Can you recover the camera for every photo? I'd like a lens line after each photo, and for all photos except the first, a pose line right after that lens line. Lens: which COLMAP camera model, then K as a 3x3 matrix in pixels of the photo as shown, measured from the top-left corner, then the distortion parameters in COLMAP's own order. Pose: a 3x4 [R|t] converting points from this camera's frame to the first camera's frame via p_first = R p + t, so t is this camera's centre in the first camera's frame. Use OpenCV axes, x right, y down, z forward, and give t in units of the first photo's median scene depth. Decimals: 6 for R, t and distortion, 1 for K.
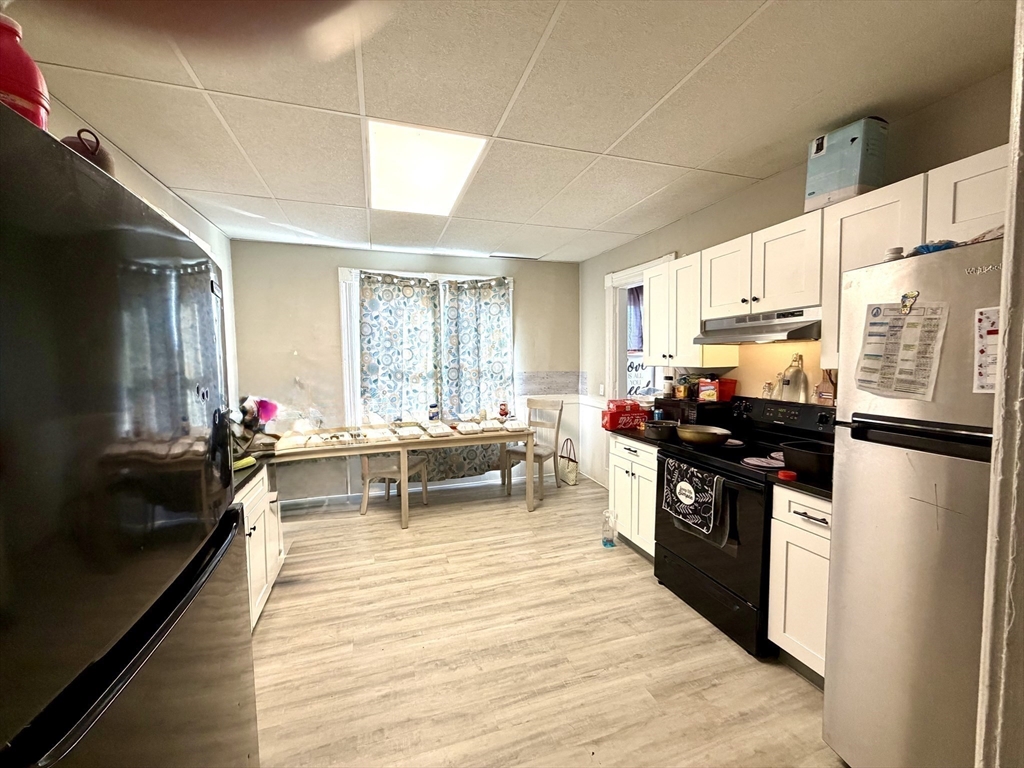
lens RADIAL K [[410.2, 0, 511.1], [0, 410.2, 382.1], [0, 0, 1]] dist [0.000047, 0.000381]
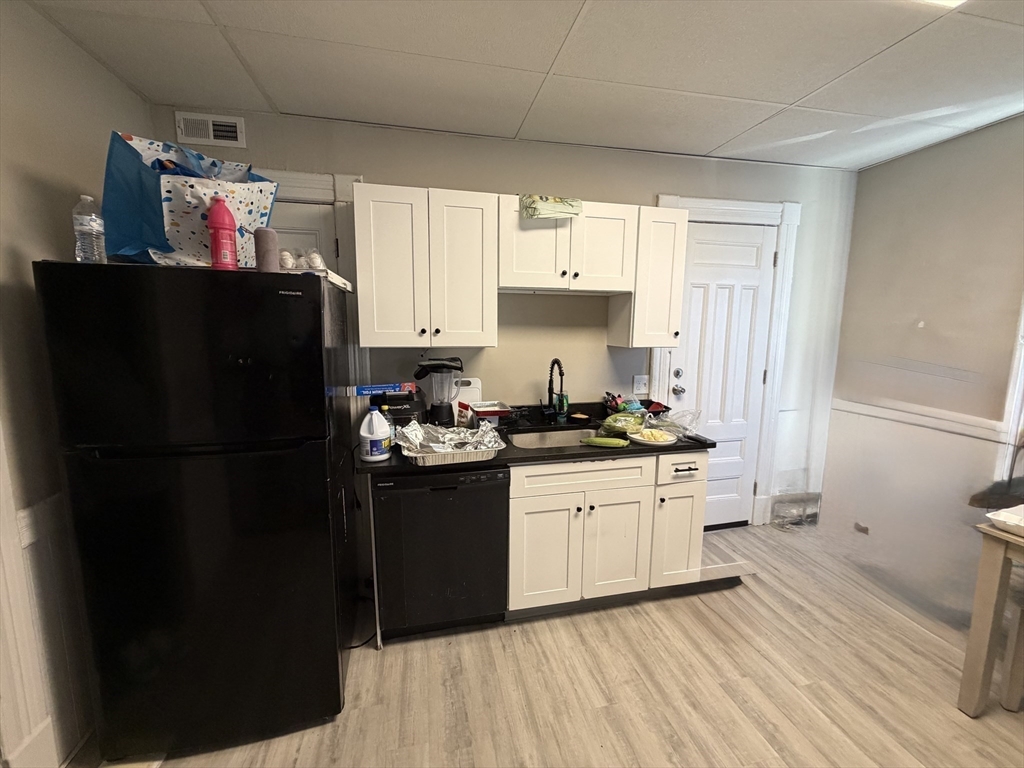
lens RADIAL K [[410.2, 0, 508.5], [0, 410.2, 383.2], [0, 0, 1]] dist [0.000047, 0.000381]
pose [[-0.100491, 0.143595, -0.984521, 0.247128], [-0.062496, 0.986665, 0.150287, -0.056301], [0.992973, 0.076632, -0.090177, 0.659127]]
